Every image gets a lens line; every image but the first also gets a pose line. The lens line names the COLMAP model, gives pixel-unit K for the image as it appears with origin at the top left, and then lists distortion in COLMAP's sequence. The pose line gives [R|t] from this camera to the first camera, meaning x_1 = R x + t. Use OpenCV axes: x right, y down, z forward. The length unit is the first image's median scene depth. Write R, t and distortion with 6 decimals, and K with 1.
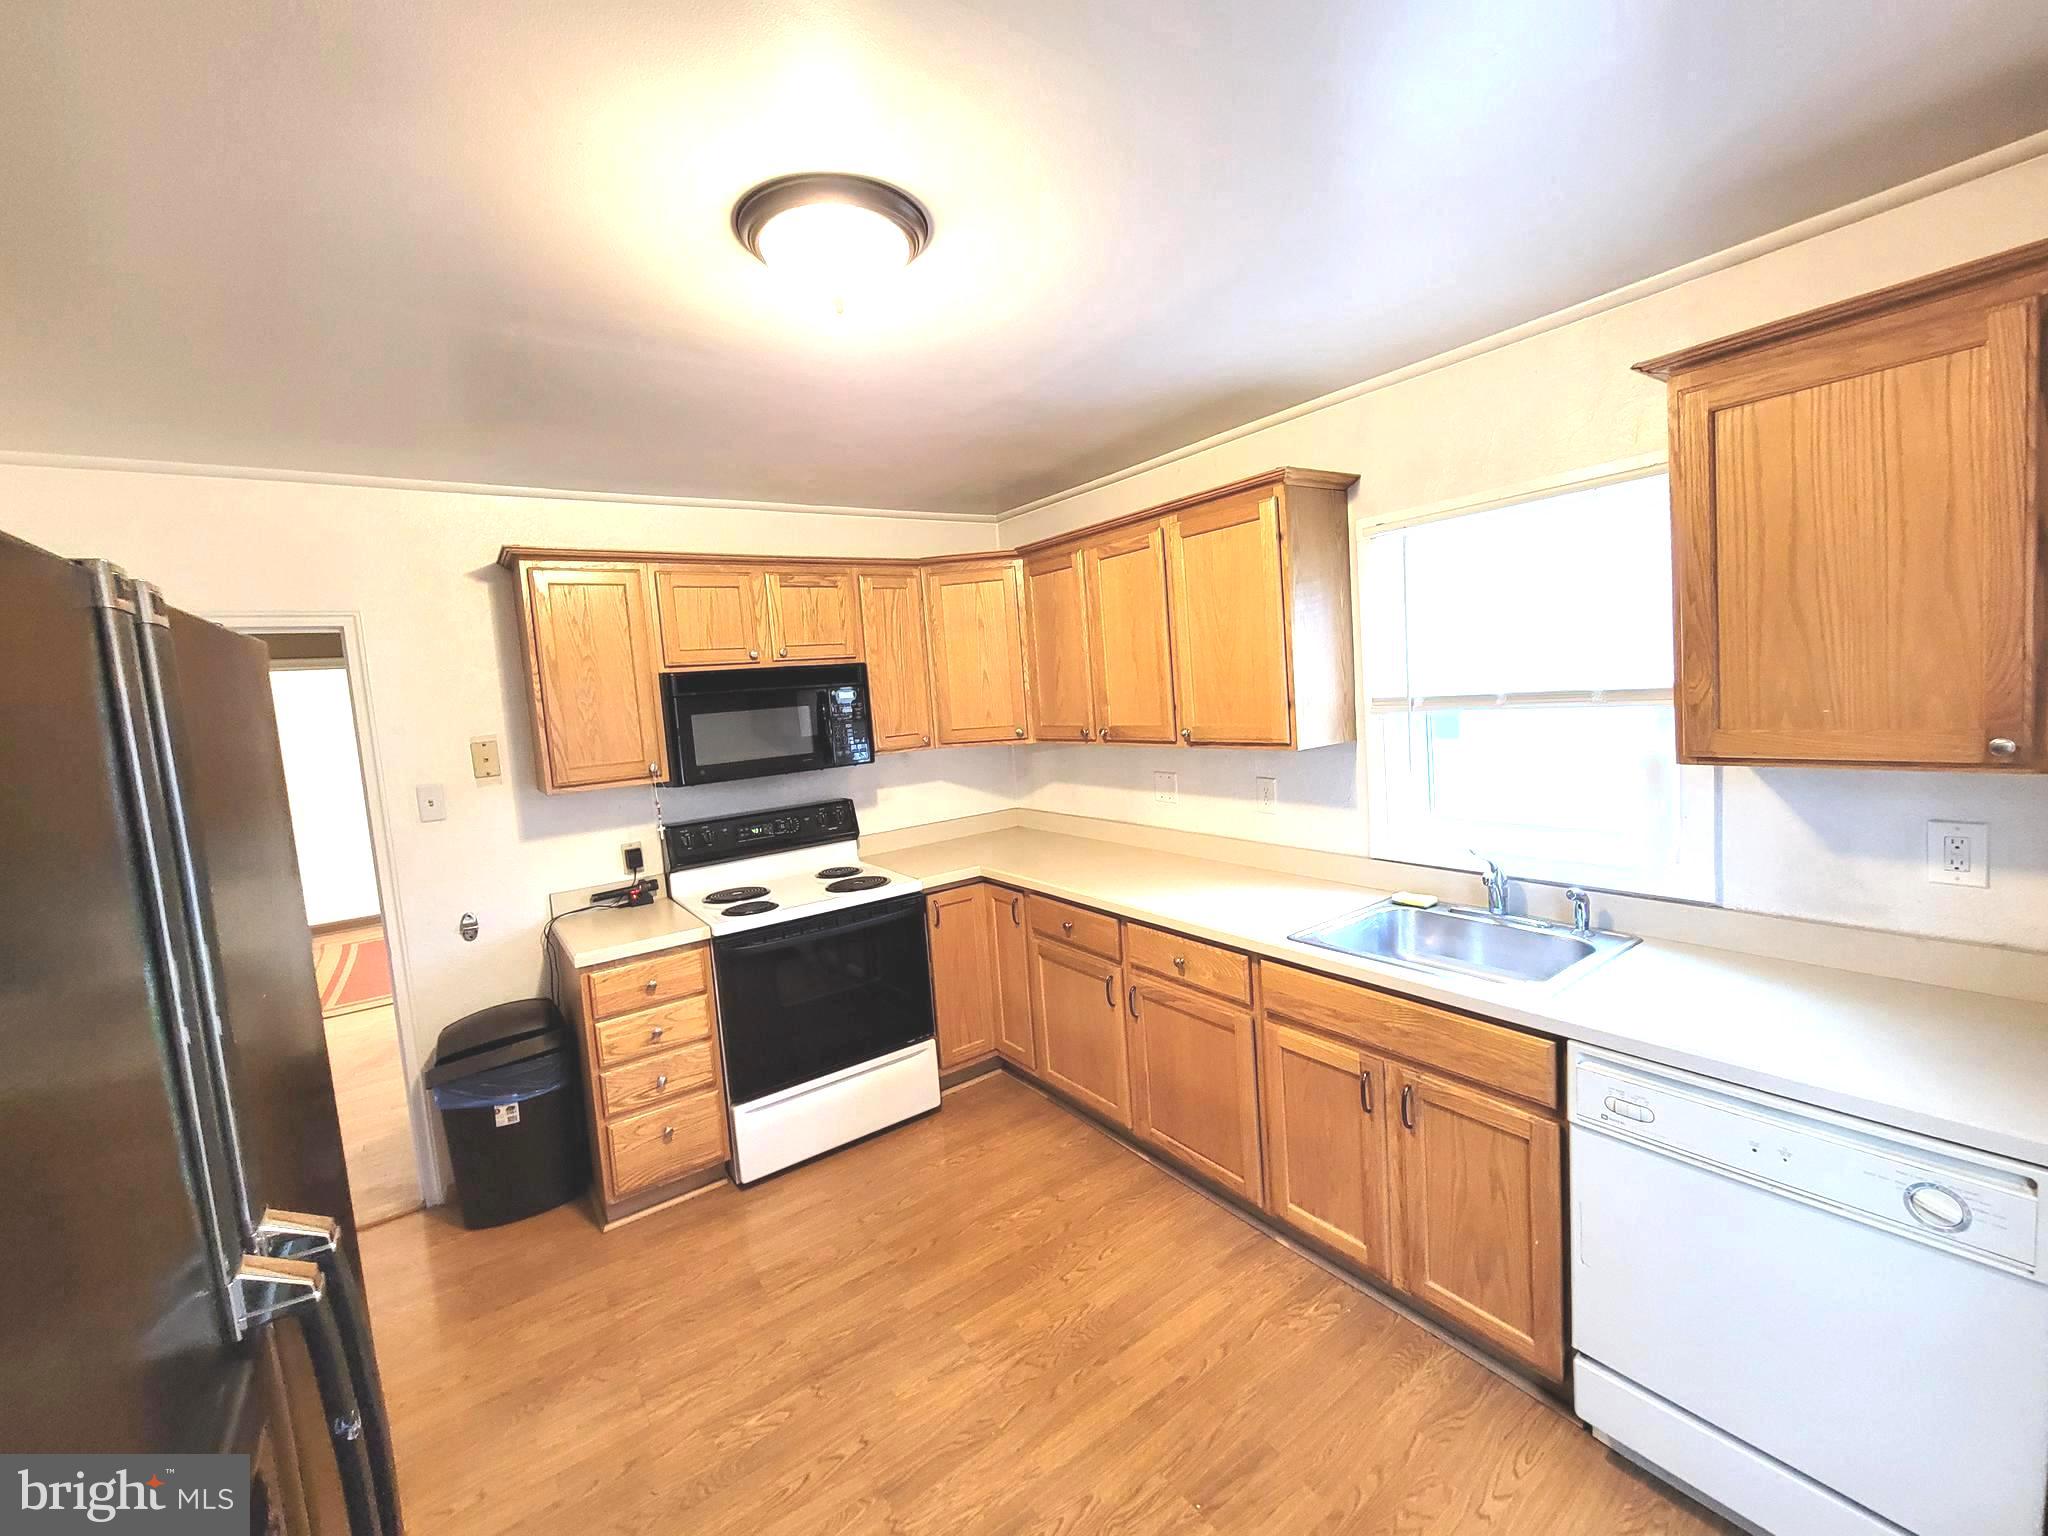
lens RADIAL K [[839.5, 0, 1030.7], [0, 839.5, 757.6], [0, 0, 1]] dist [0.002848, -0.000828]
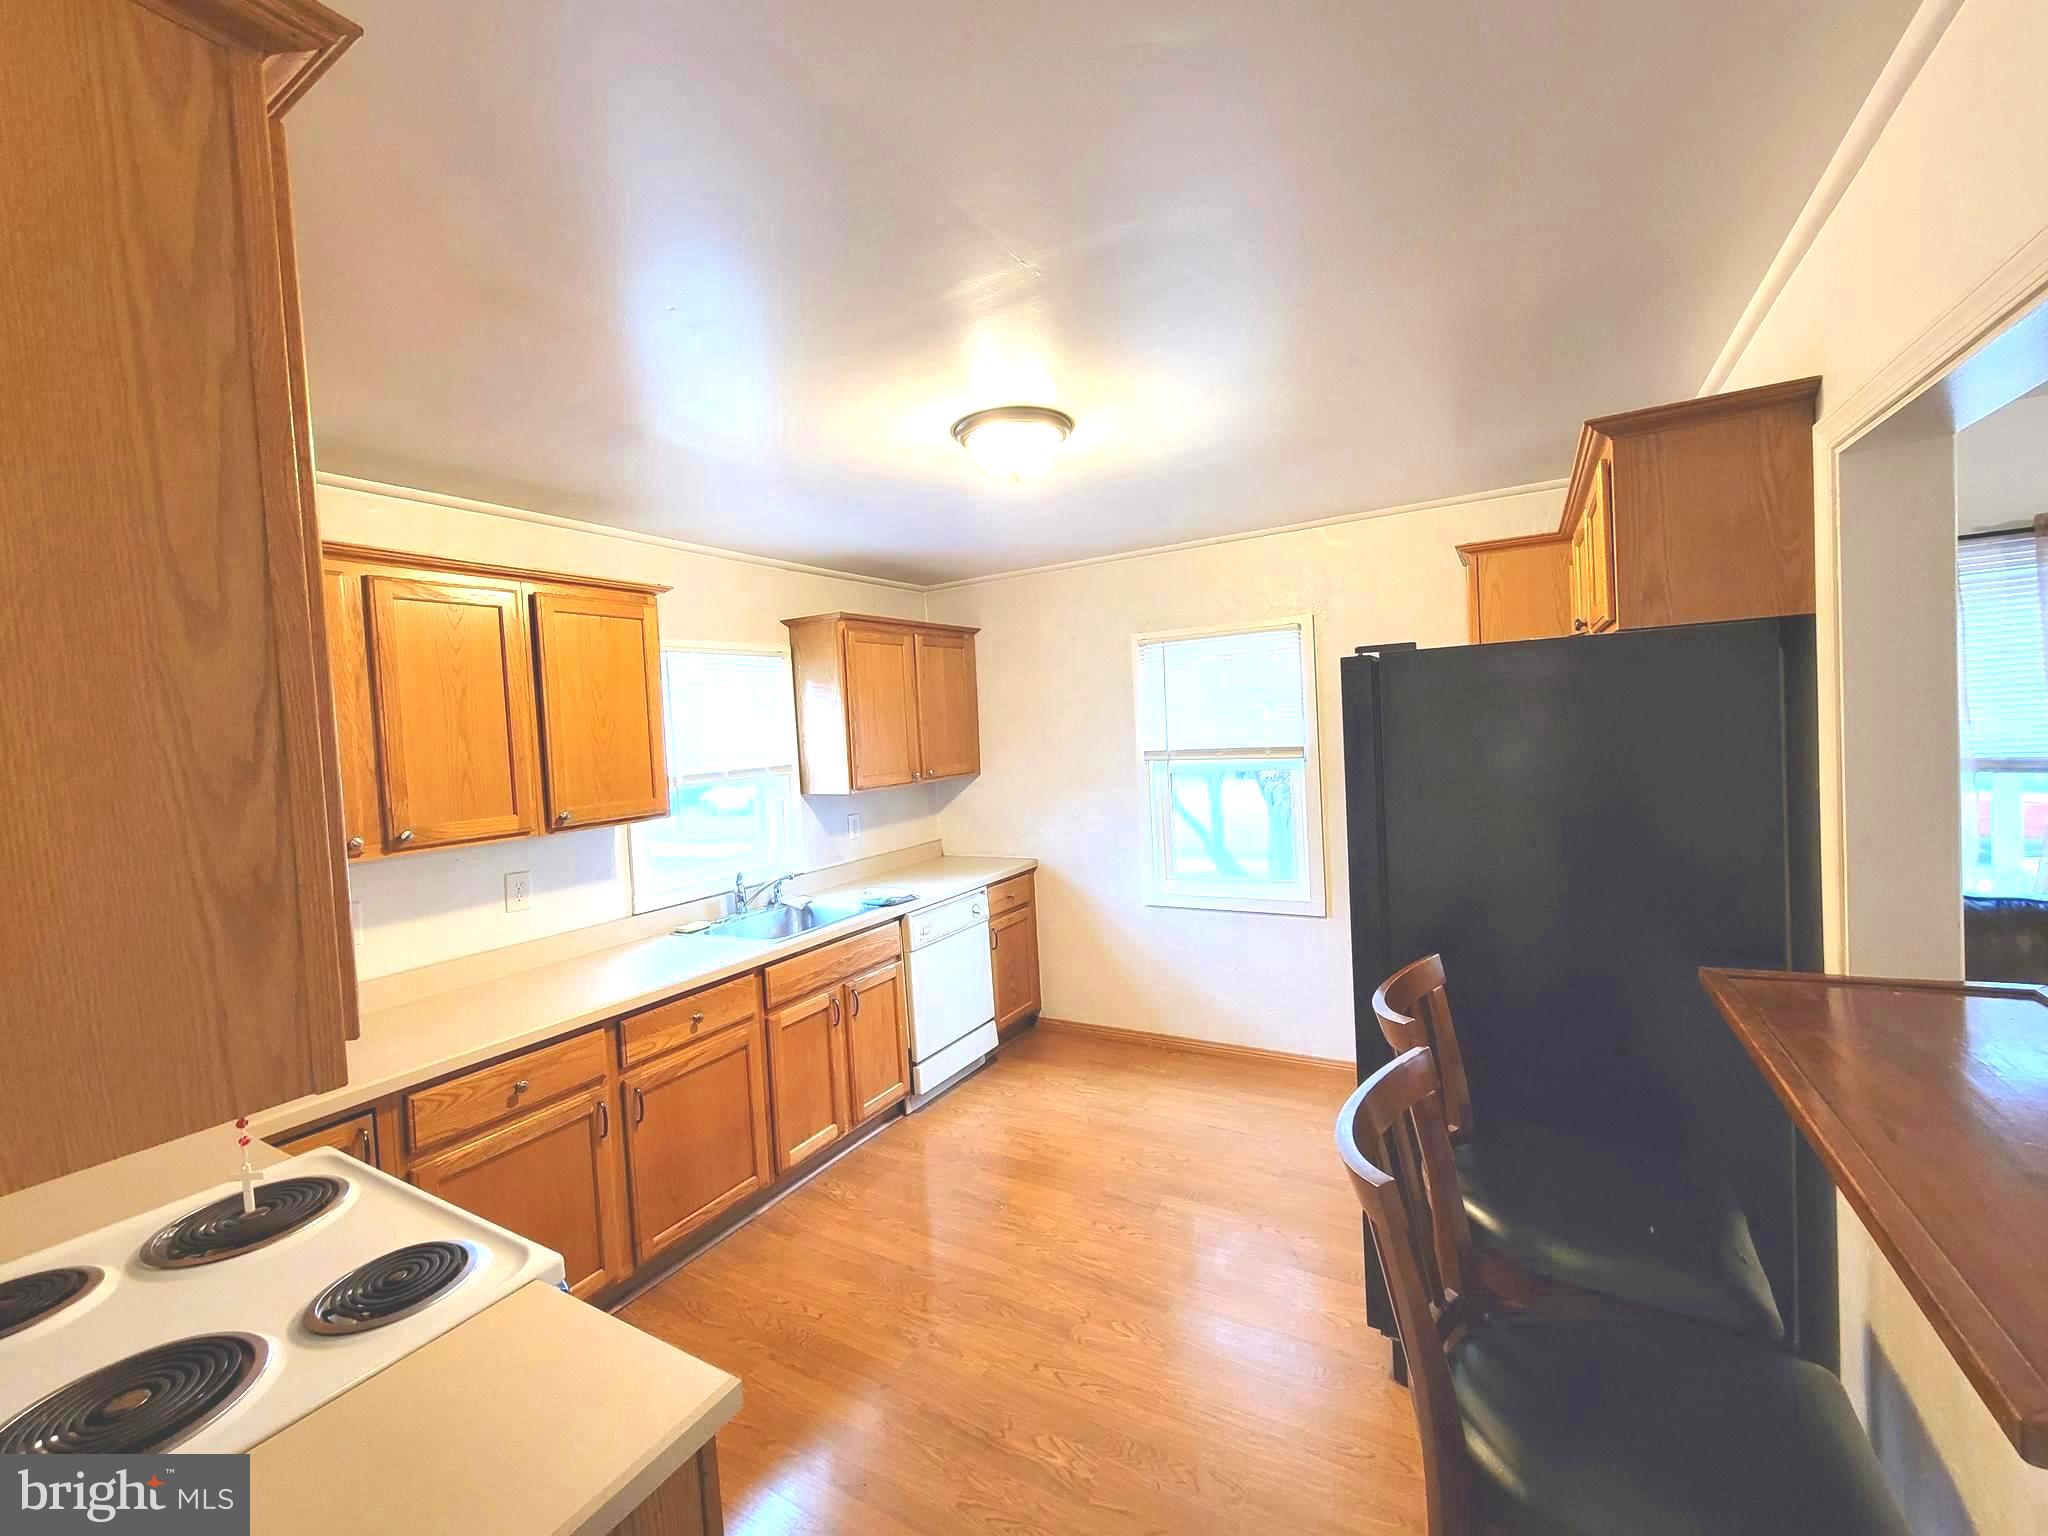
lens RADIAL K [[839.5, 0, 1025.9], [0, 839.5, 755.1], [0, 0, 1]] dist [0.002848, -0.000828]
pose [[-0.401714, 0.060983, 0.913732, -1.156164], [0.165399, 0.986203, 0.006896, -0.024363], [-0.900705, 0.153900, -0.406258, 1.203180]]
